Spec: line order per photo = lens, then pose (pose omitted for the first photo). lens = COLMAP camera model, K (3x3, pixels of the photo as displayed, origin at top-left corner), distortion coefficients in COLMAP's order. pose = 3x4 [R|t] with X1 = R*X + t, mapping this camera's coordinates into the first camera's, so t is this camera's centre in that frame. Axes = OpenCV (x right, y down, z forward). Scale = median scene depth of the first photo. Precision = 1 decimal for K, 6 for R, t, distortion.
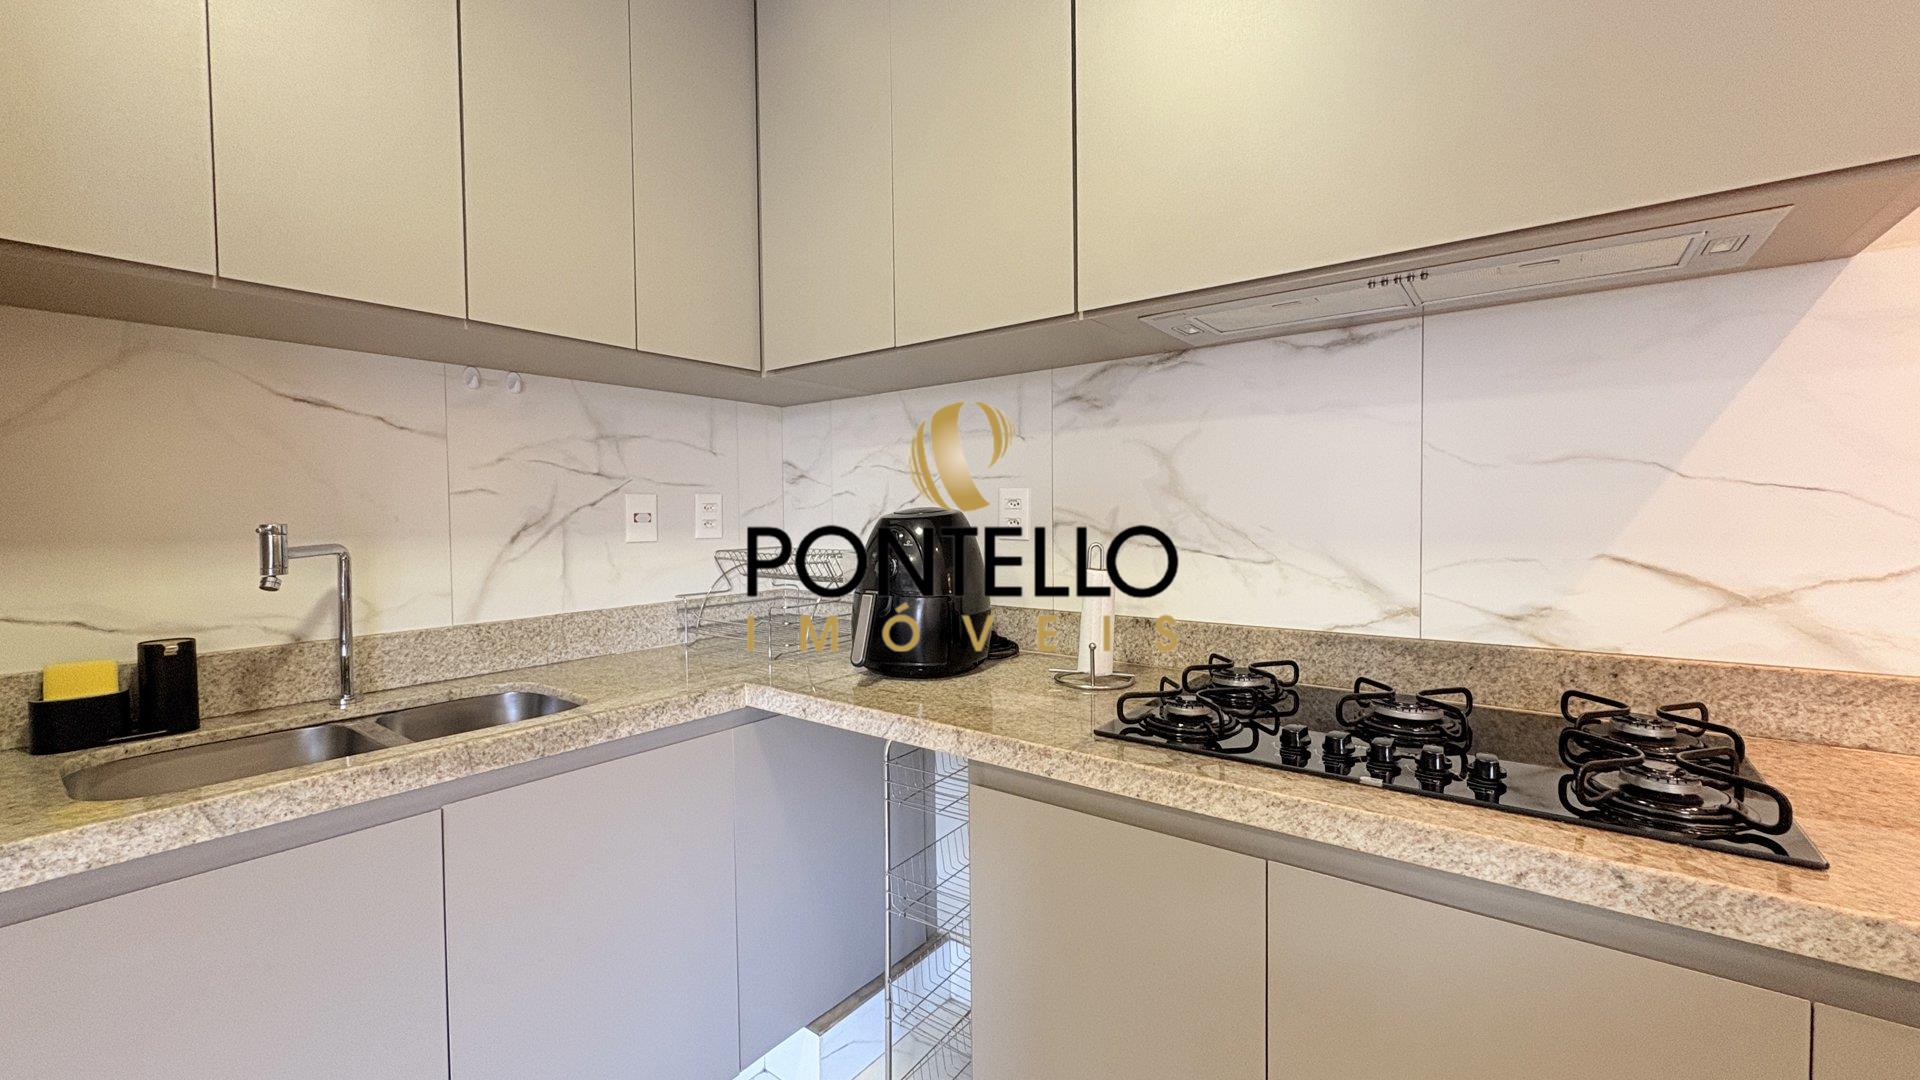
lens RADIAL K [[760.2, 0, 960.0], [0, 760.2, 540.0], [0, 0, 1]] dist [-0.000332, 0.000304]
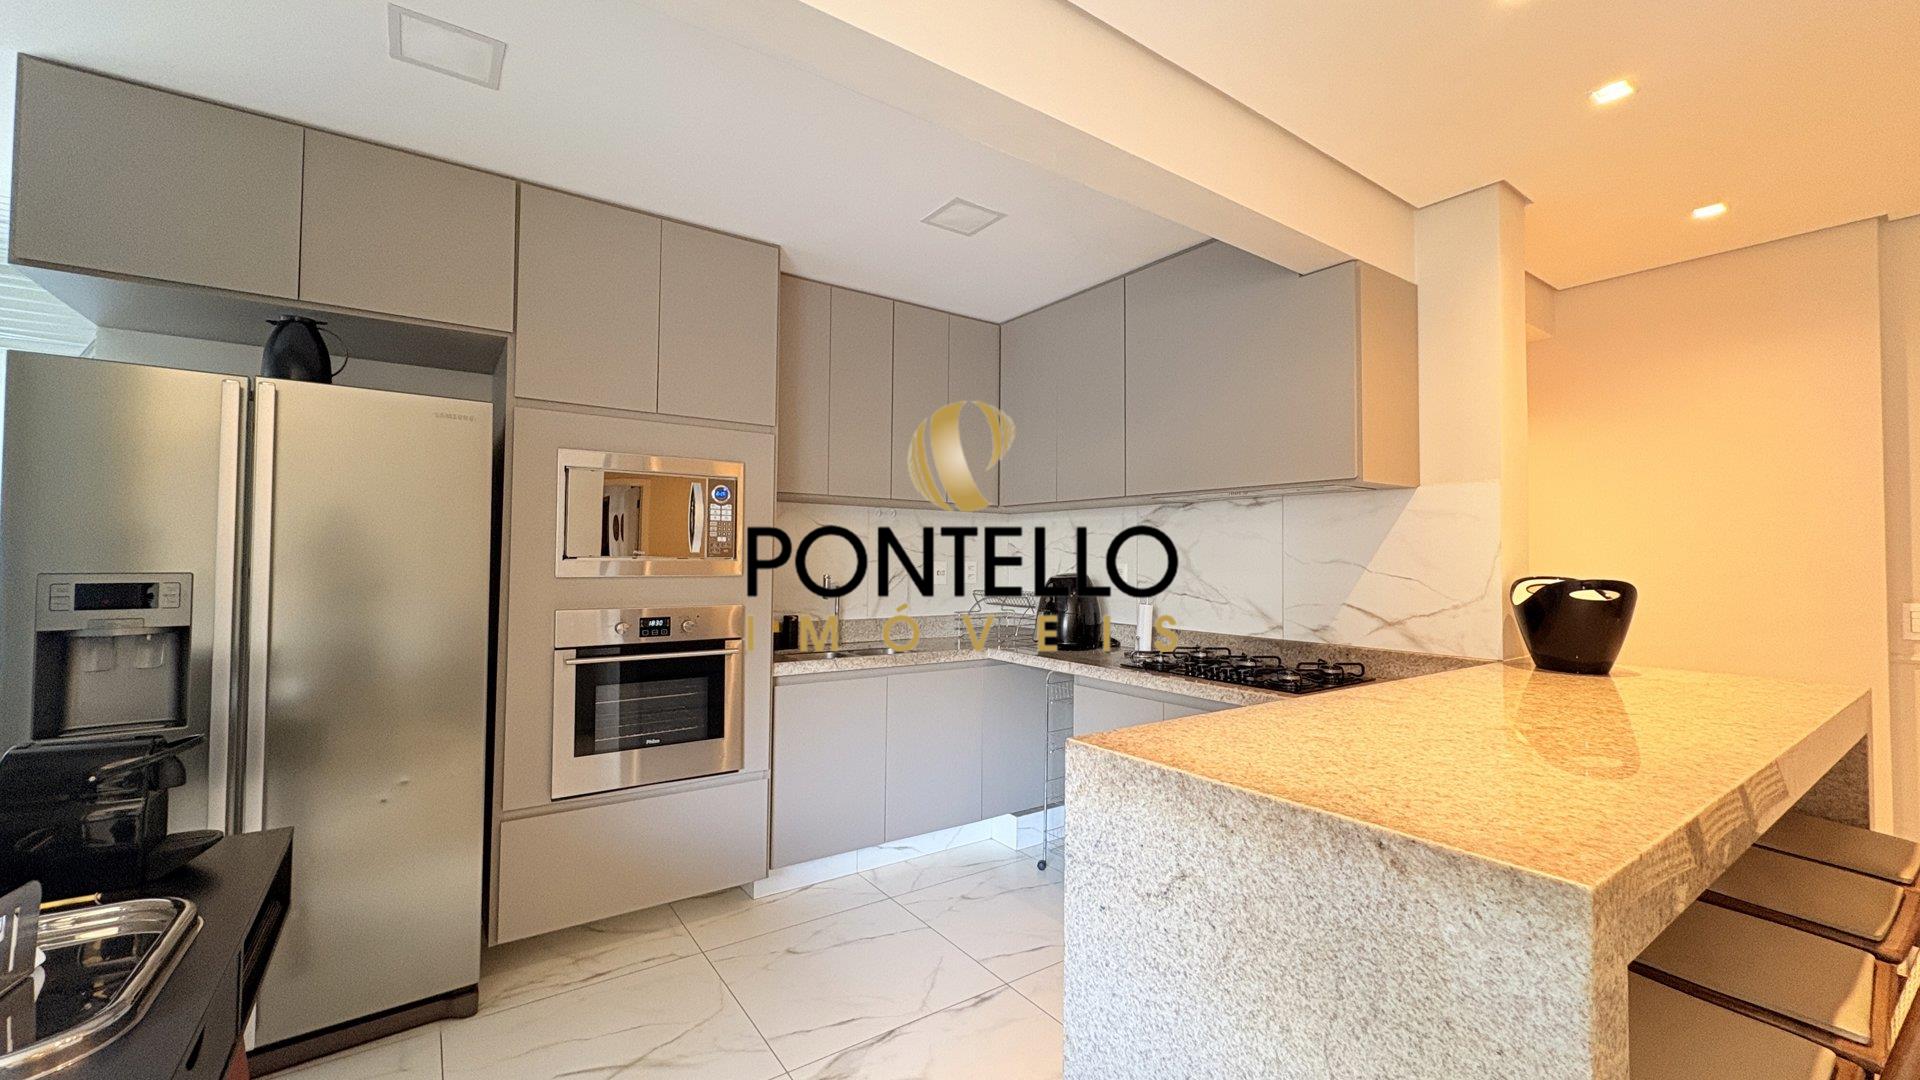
lens RADIAL K [[760.2, 0, 960.0], [0, 760.2, 540.0], [0, 0, 1]] dist [-0.000332, 0.000304]
pose [[0.954571, 0.013205, -0.297690, 0.358046], [-0.030706, 0.998058, -0.054189, -0.011137], [0.296396, 0.060868, 0.953123, -1.403963]]
